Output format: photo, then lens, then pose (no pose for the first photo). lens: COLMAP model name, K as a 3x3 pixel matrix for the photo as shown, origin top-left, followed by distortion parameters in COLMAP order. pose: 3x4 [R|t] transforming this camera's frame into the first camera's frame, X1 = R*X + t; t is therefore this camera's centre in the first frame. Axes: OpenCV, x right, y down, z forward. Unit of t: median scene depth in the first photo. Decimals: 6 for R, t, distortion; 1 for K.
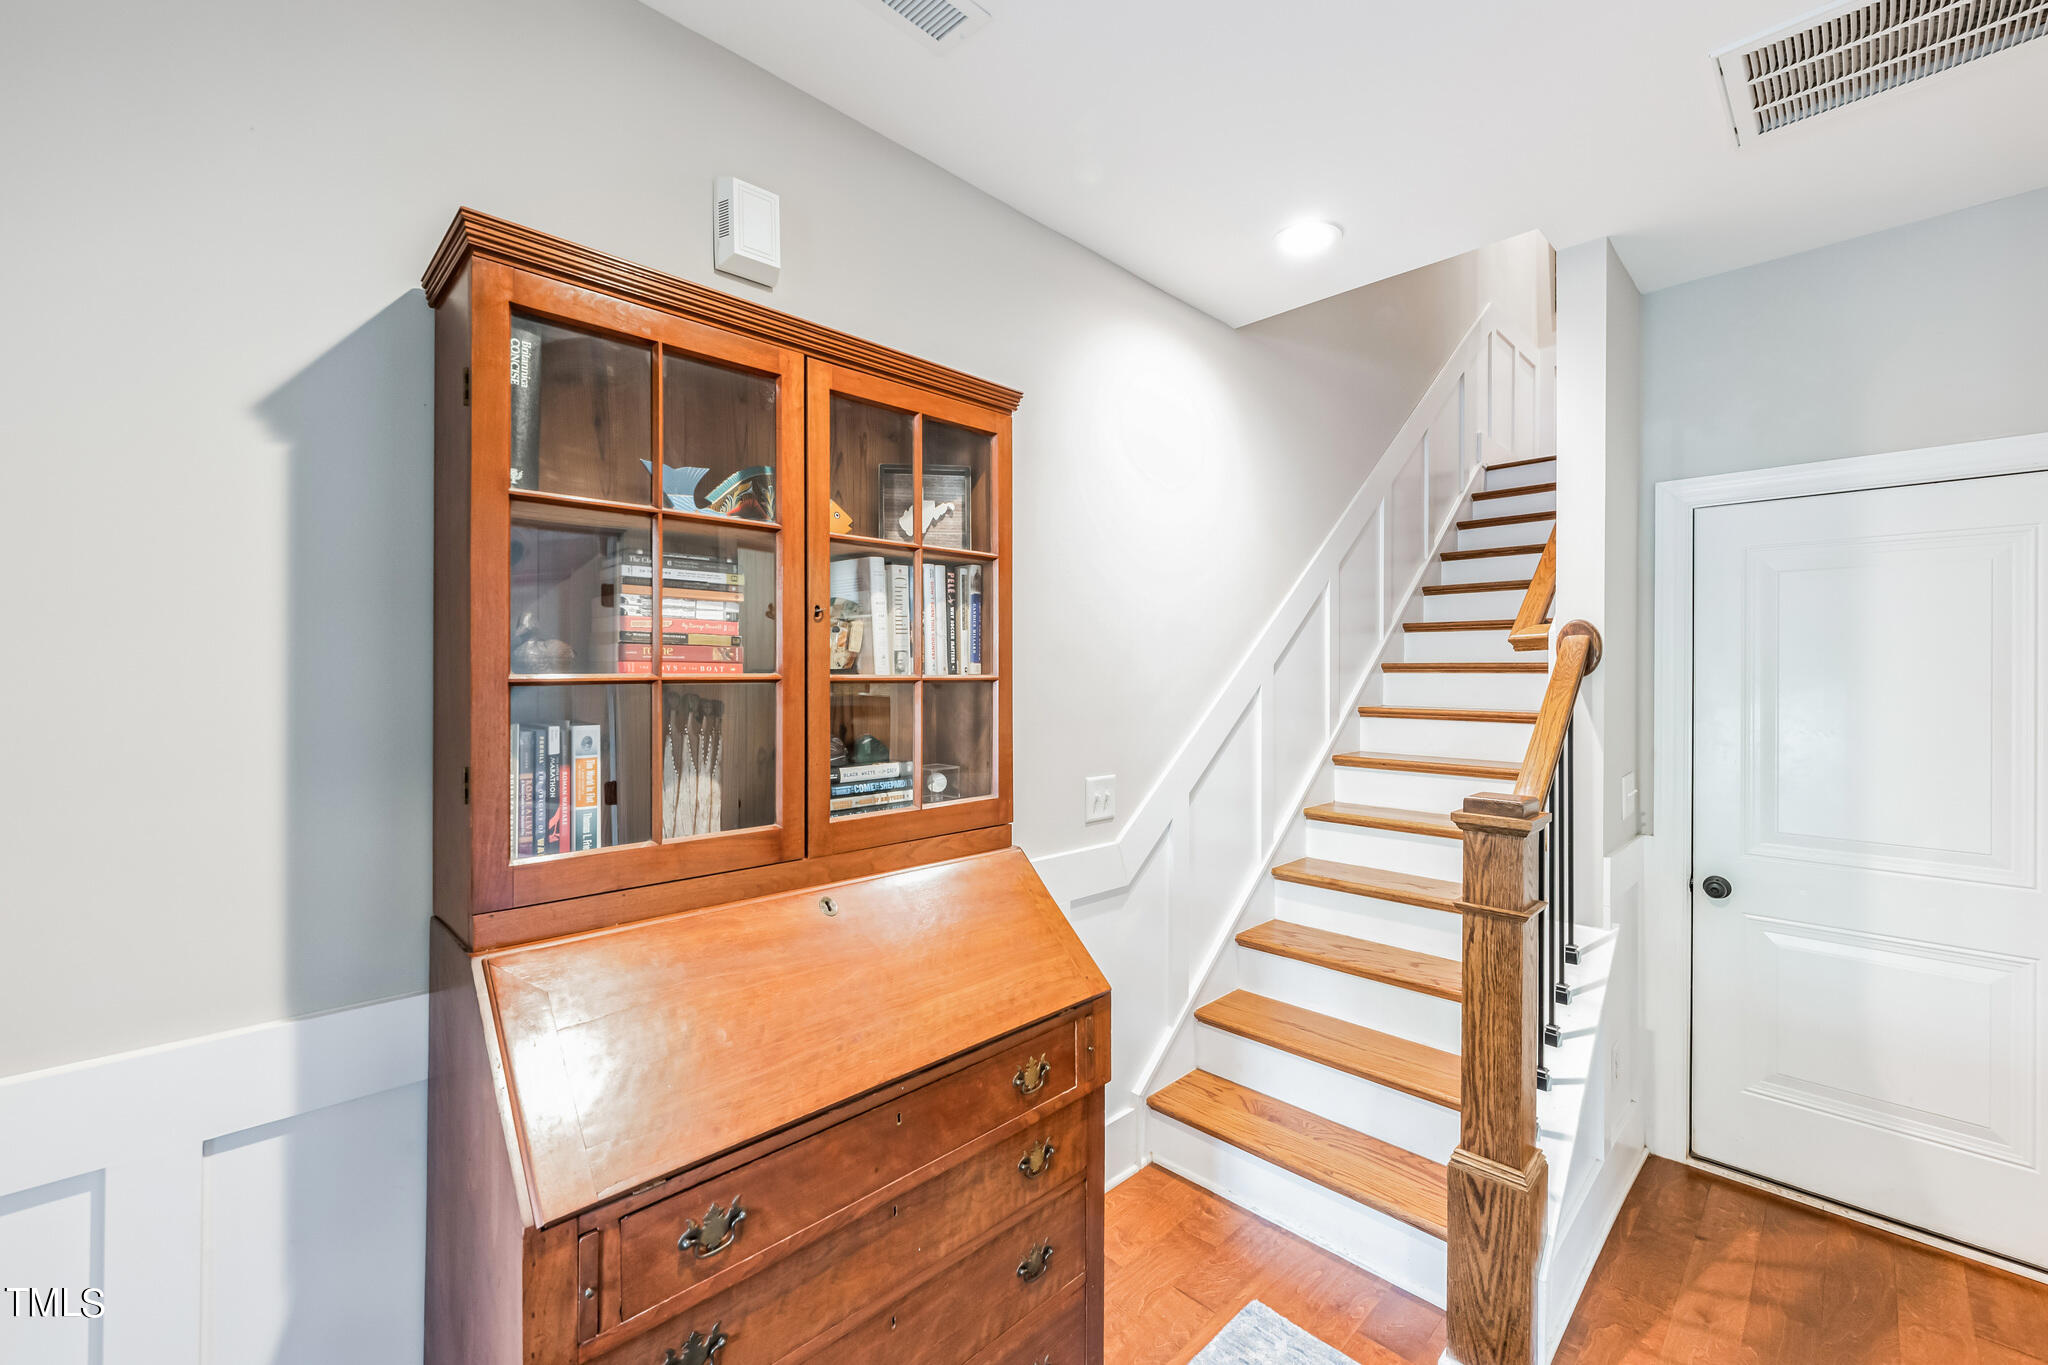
lens RADIAL K [[844.1, 0, 1023.5], [0, 844.1, 671.5], [0, 0, 1]] dist [-0.002288, -0.000492]
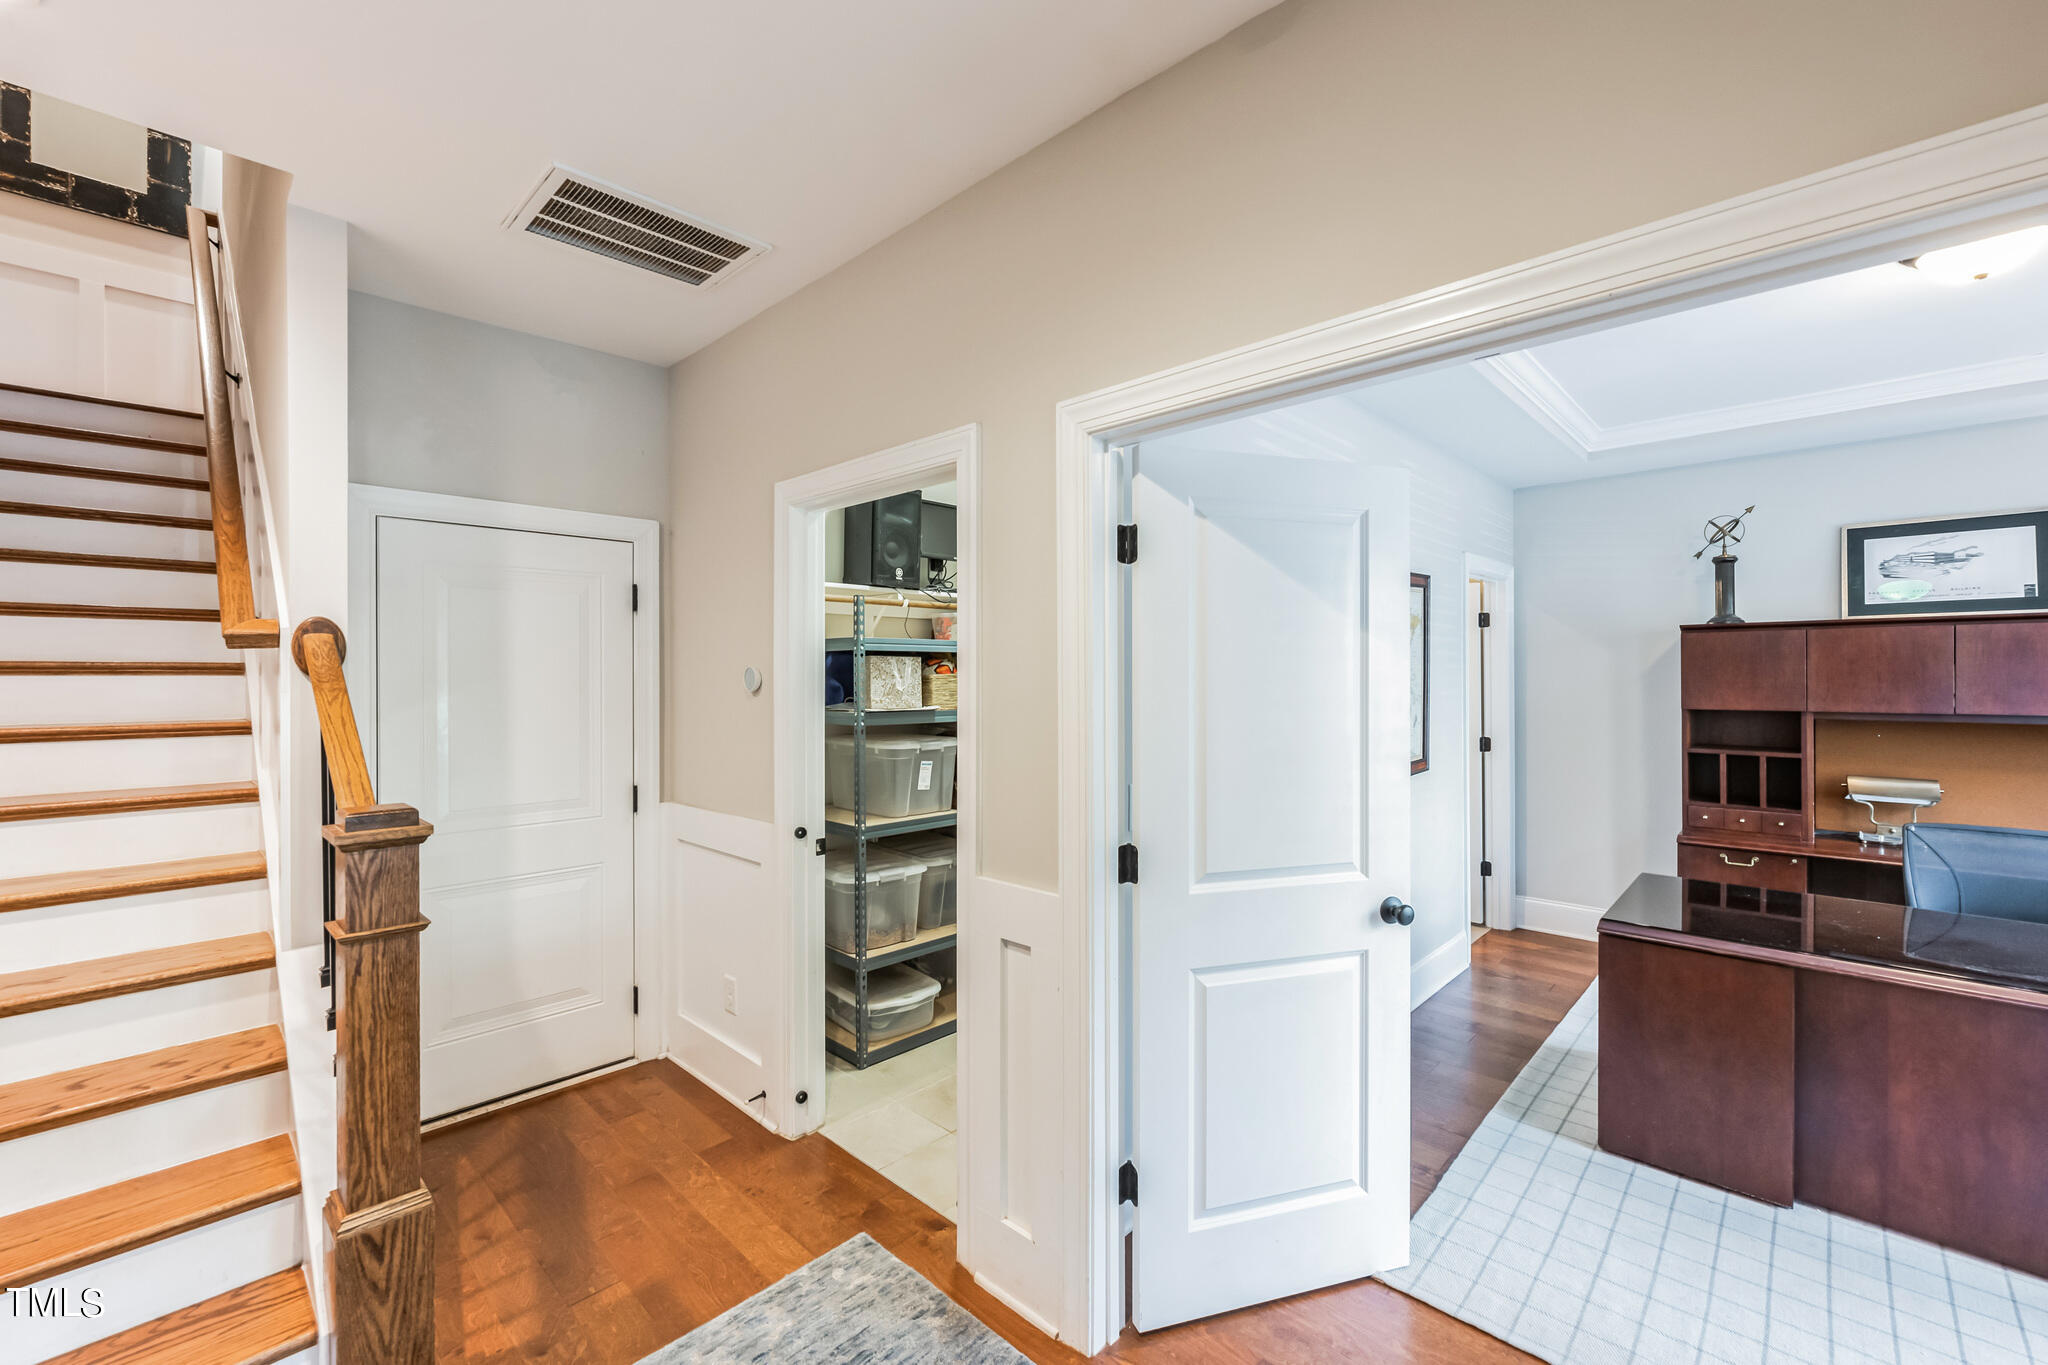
lens RADIAL K [[842.9, 0, 1036.2], [0, 842.9, 680.2], [0, 0, 1]] dist [-0.001311, -0.000072]
pose [[-0.031233, -0.010039, 0.999462, -0.350425], [0.000192, 0.999949, 0.010050, -0.000667], [-0.999512, 0.000505, -0.031229, 0.287502]]
